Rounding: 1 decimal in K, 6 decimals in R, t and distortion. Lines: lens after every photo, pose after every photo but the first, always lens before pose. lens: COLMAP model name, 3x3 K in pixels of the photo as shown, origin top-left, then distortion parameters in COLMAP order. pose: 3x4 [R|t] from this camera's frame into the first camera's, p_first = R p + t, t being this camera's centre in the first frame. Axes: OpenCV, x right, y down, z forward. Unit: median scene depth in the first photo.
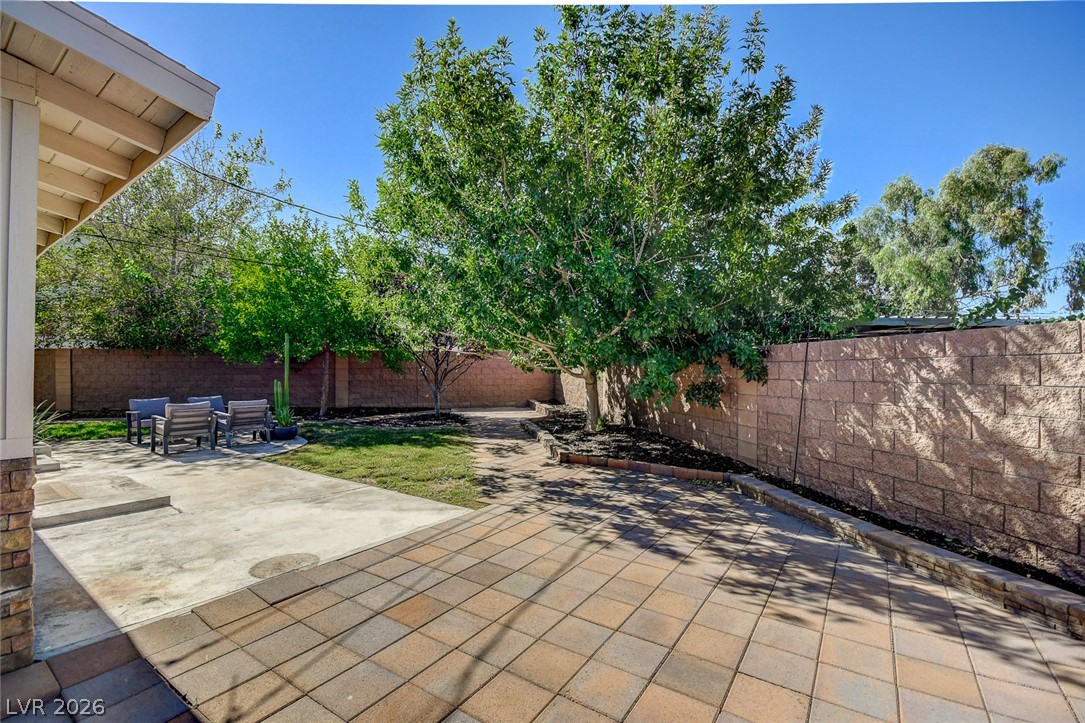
lens RADIAL K [[470.2, 0, 540.1], [0, 470.2, 368.4], [0, 0, 1]] dist [-0.001568, -0.000372]
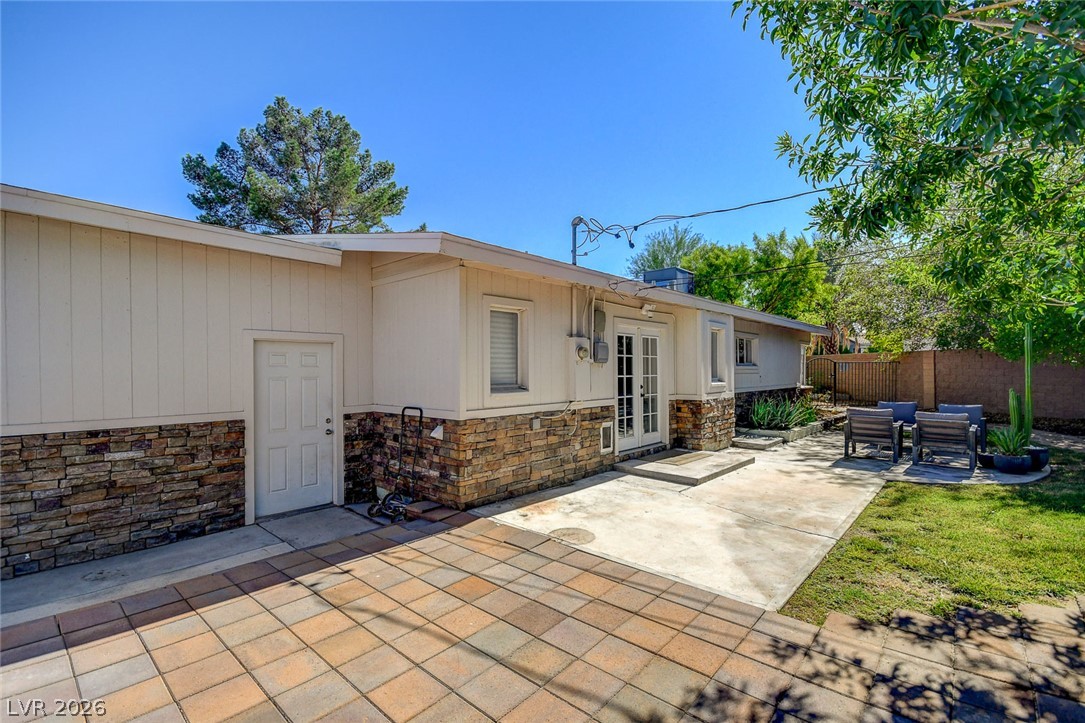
lens RADIAL K [[470.2, 0, 540.1], [0, 470.2, 368.4], [0, 0, 1]] dist [-0.001568, -0.000372]
pose [[-0.125486, 0.001478, -0.992094, 0.569618], [0.008840, 0.999961, 0.000372, -0.030758], [0.992056, -0.008724, -0.125494, 0.831865]]
